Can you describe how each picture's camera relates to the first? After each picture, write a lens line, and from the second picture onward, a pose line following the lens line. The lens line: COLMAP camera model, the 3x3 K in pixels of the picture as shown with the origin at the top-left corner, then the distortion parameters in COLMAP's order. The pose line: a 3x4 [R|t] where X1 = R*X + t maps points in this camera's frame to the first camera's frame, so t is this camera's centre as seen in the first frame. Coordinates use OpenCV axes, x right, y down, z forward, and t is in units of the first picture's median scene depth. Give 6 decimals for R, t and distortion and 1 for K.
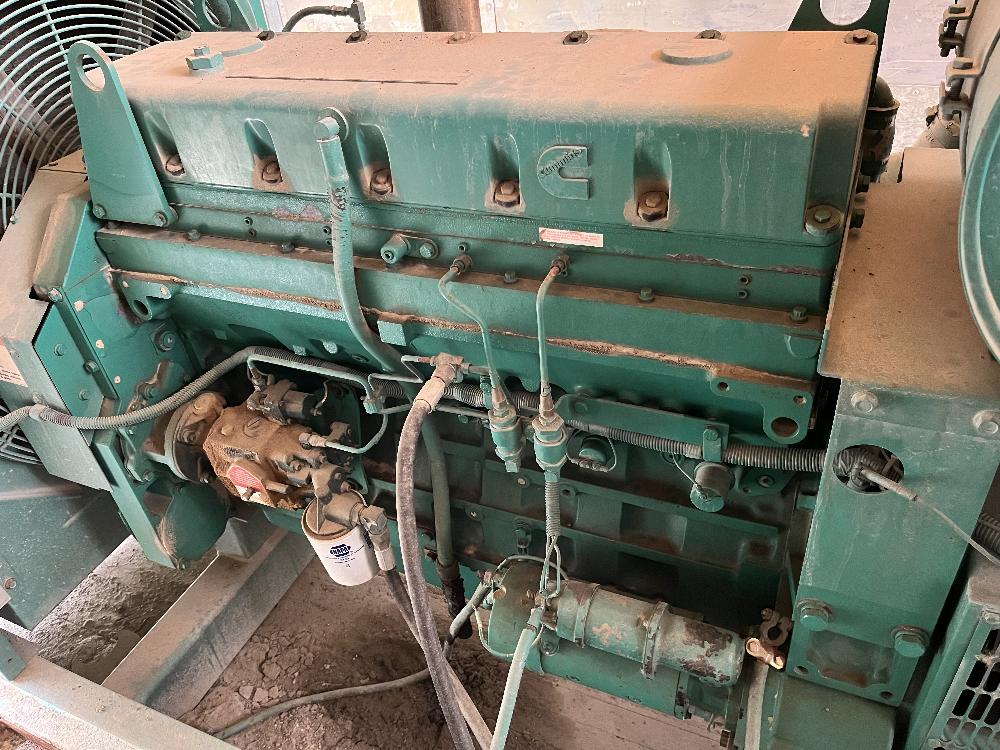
lens RADIAL K [[763.0, 0, 509.2], [0, 763.0, 393.6], [0, 0, 1]] dist [0.030529, -0.028464]
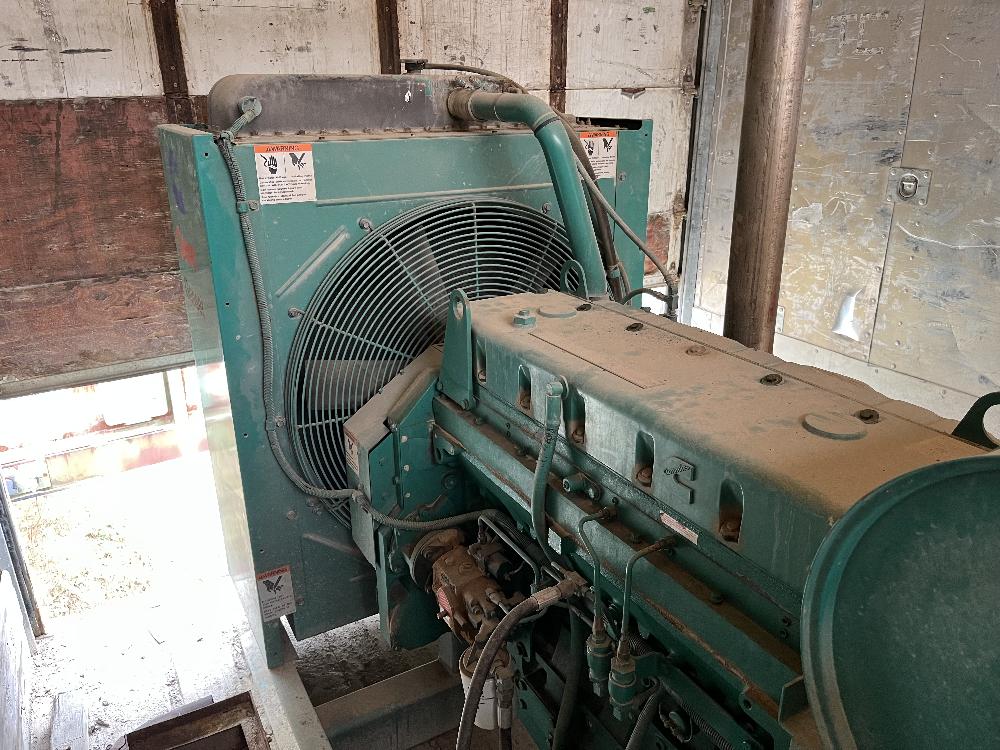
lens RADIAL K [[763.0, 0, 498.7], [0, 763.0, 375.6], [0, 0, 1]] dist [0.030529, -0.028464]
pose [[0.801113, 0.289350, -0.523923, 0.312404], [-0.416329, 0.898295, -0.140489, -0.094669], [0.429987, 0.330672, 0.840100, -0.183691]]
